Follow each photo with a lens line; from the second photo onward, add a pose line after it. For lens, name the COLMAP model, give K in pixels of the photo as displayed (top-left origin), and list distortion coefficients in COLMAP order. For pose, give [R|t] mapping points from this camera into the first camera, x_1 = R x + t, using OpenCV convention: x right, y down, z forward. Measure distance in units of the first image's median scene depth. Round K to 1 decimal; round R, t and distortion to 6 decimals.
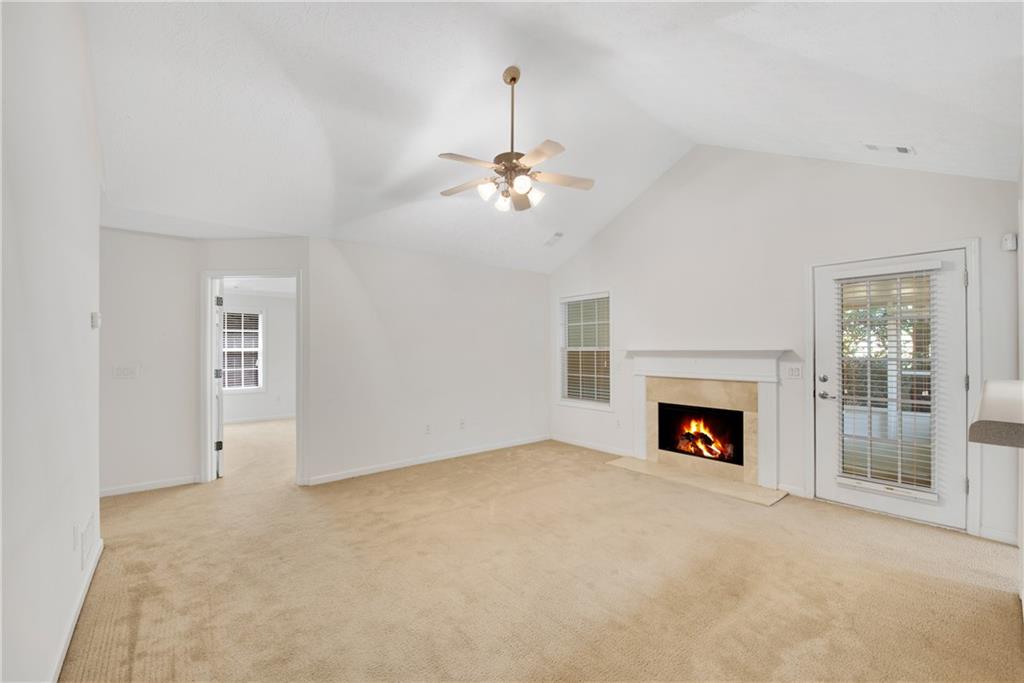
lens RADIAL K [[422.8, 0, 508.9], [0, 422.8, 351.6], [0, 0, 1]] dist [-0.000970, -0.000017]
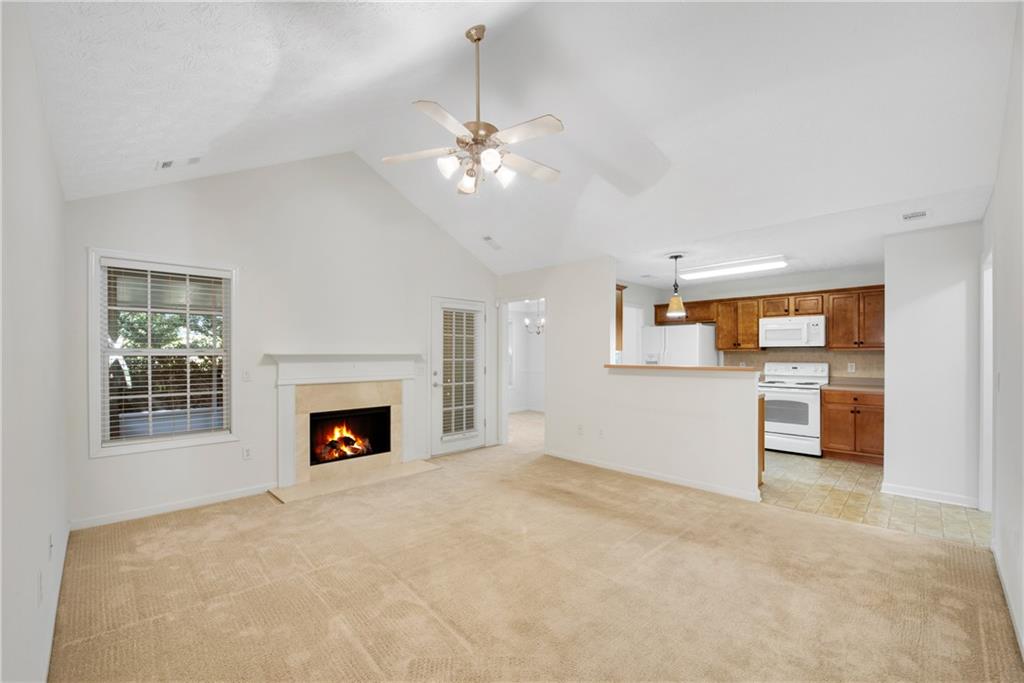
lens RADIAL K [[422.8, 0, 508.9], [0, 422.8, 351.6], [0, 0, 1]] dist [-0.000970, -0.000017]
pose [[-0.092421, 0.006507, 0.995699, -0.610836], [0.004561, 0.999971, -0.006111, -0.001332], [-0.995710, 0.003976, -0.092448, 0.721683]]
